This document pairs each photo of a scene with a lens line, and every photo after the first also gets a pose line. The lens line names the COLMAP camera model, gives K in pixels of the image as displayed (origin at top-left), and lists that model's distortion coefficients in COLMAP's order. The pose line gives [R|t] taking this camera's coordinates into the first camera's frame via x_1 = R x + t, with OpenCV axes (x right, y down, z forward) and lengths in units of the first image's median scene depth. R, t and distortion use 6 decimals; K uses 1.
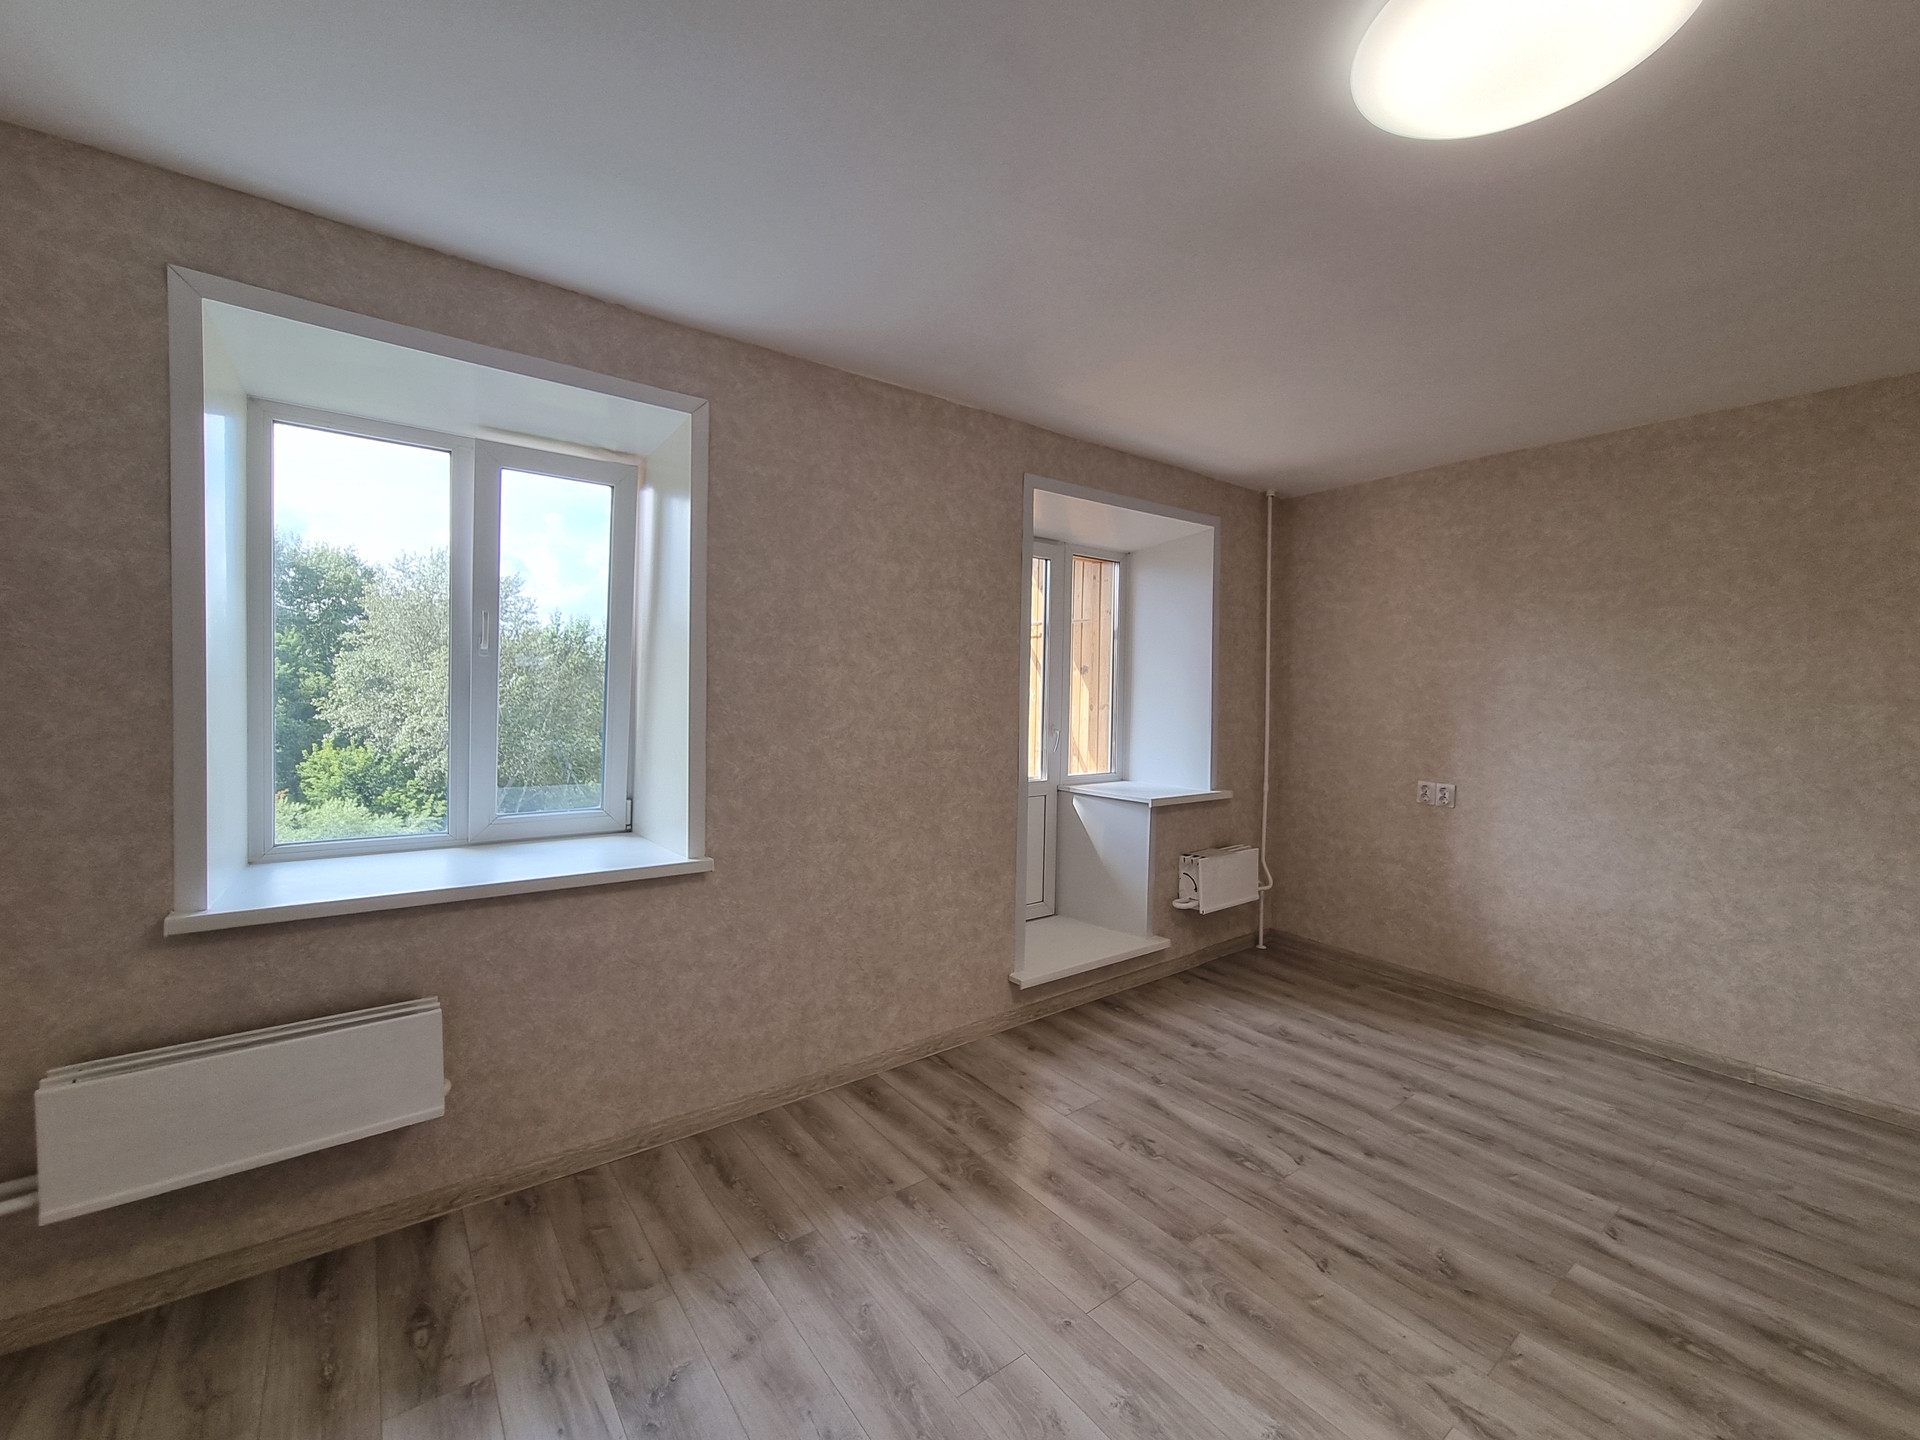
lens RADIAL K [[788.6, 0, 949.8], [0, 788.6, 712.7], [0, 0, 1]] dist [0.003278, -0.004609]
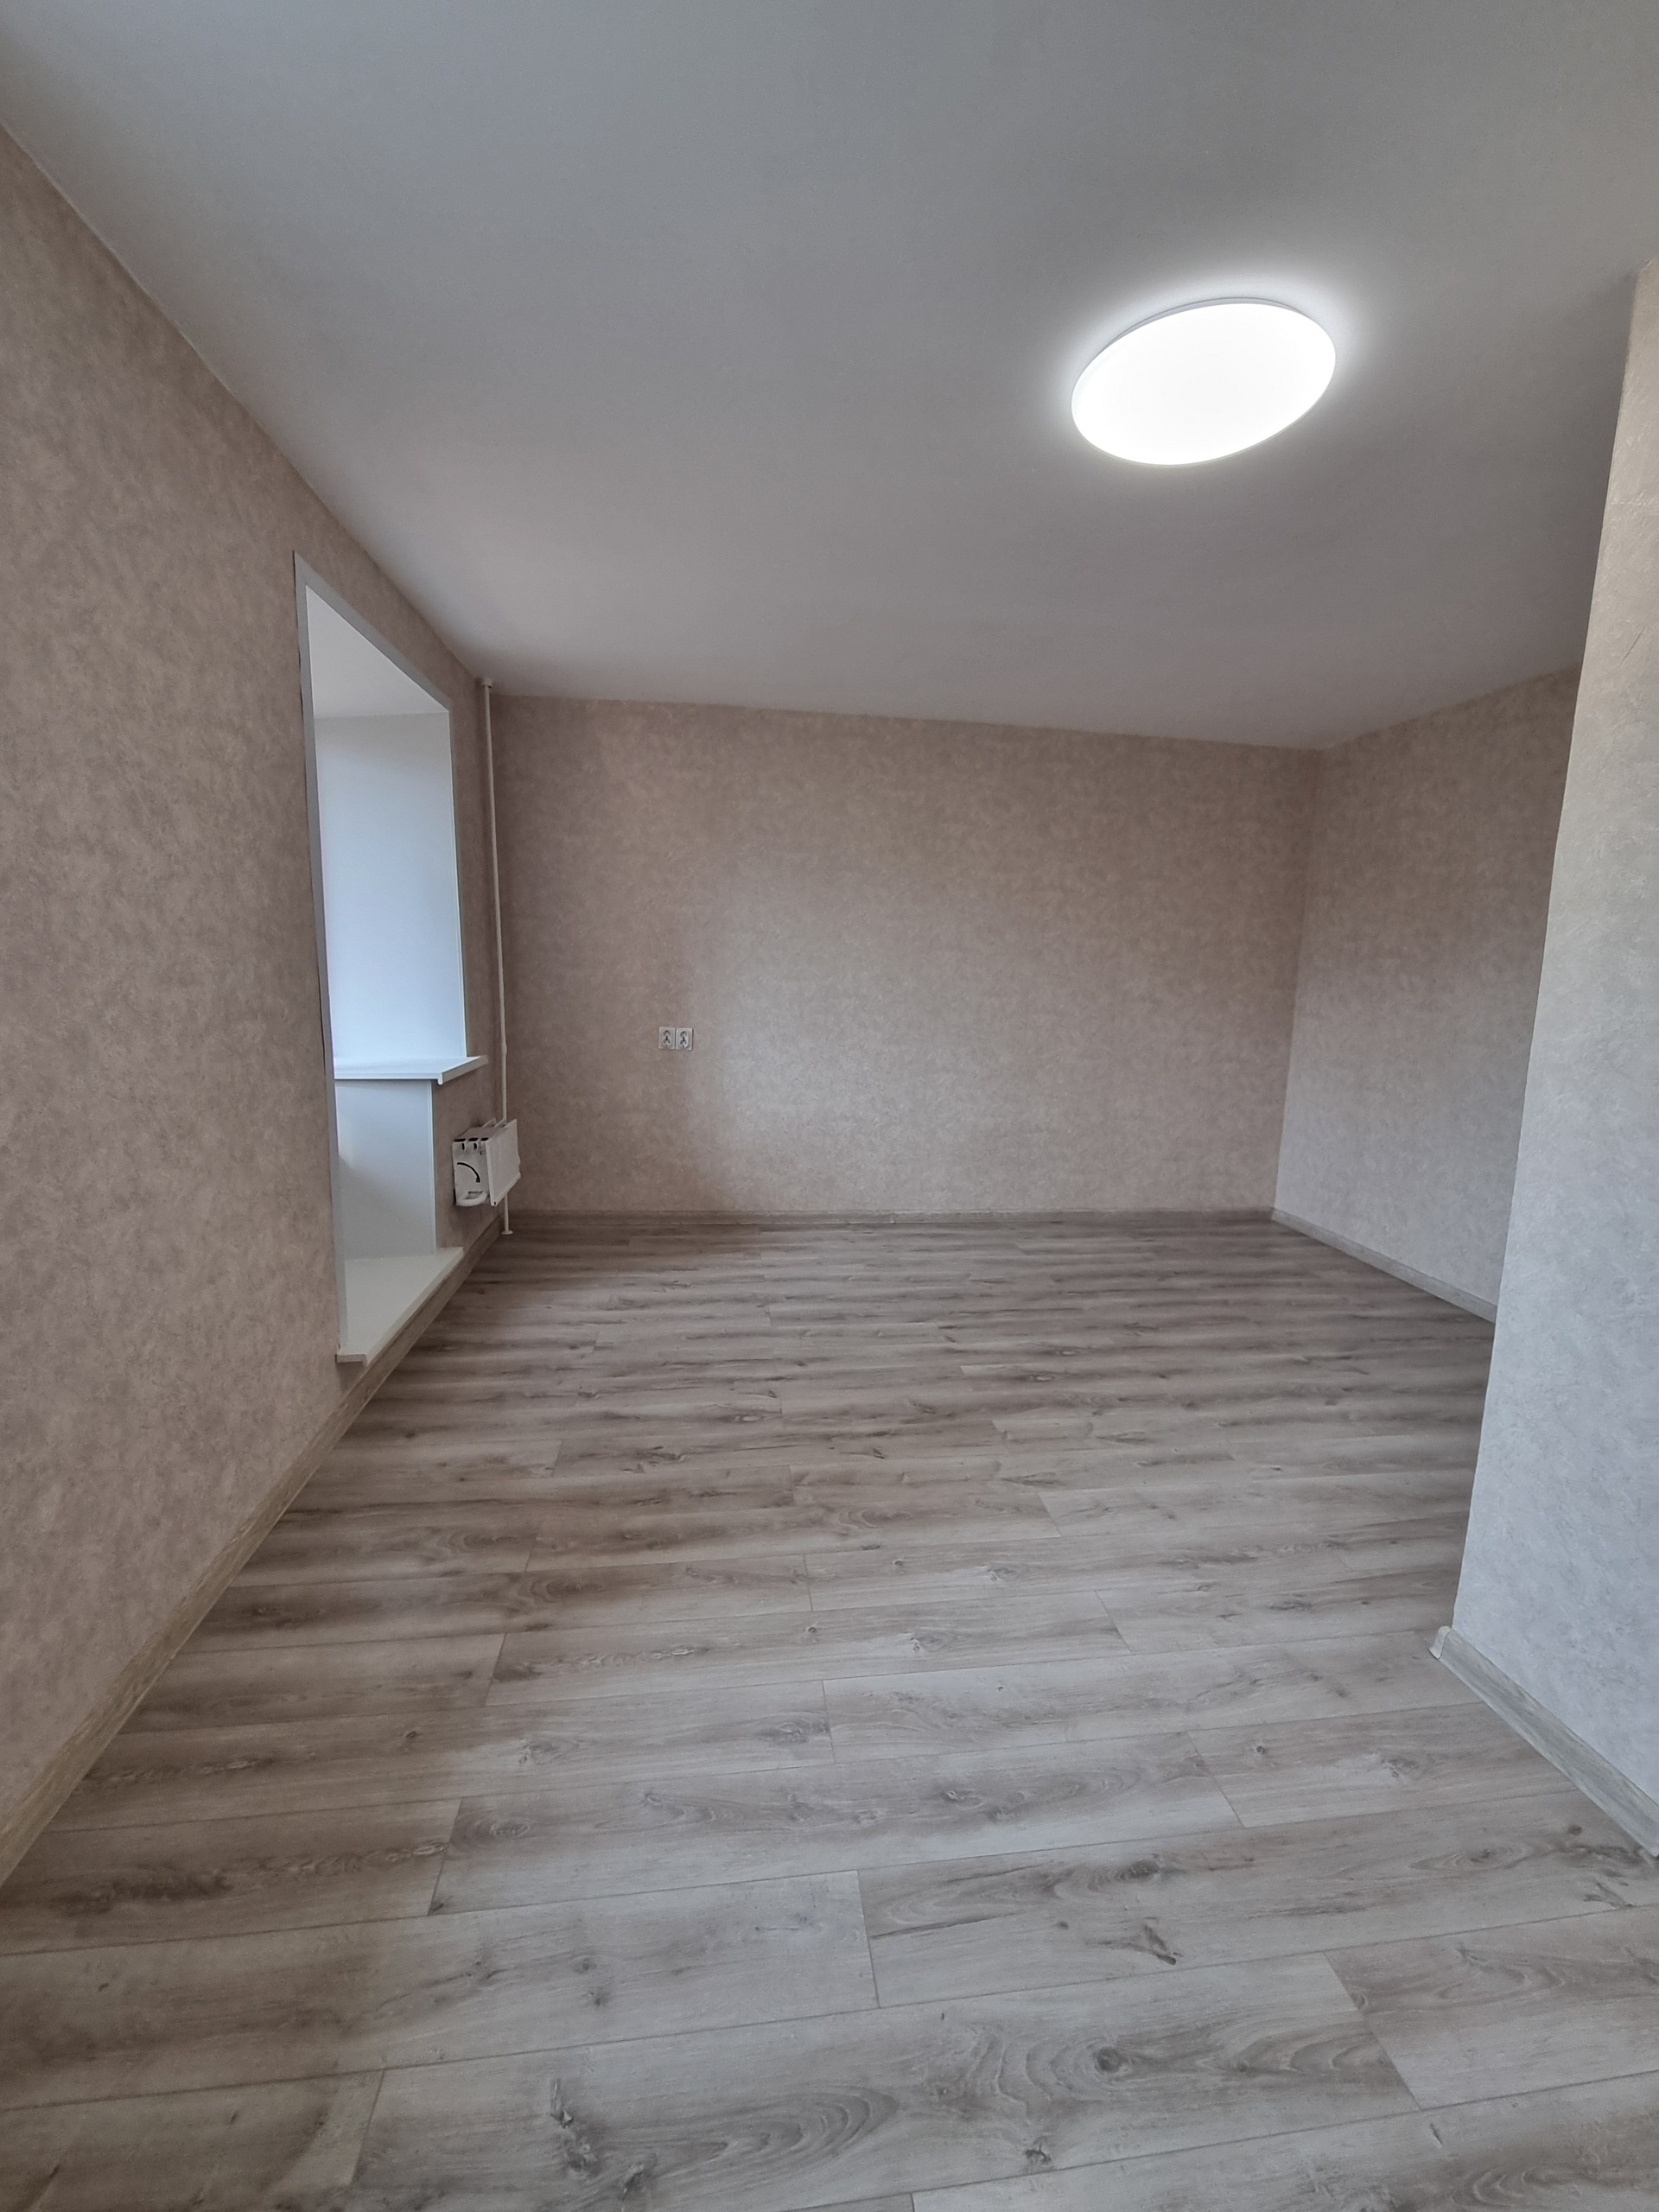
lens RADIAL K [[908.5, 0, 841.2], [0, 908.5, 1097.2], [0, 0, 1]] dist [0.003278, -0.004609]
pose [[0.485625, -0.130992, 0.864297, -0.460451], [0.006147, 0.989196, 0.146467, 0.010084], [-0.874146, -0.065815, 0.481184, 0.355297]]
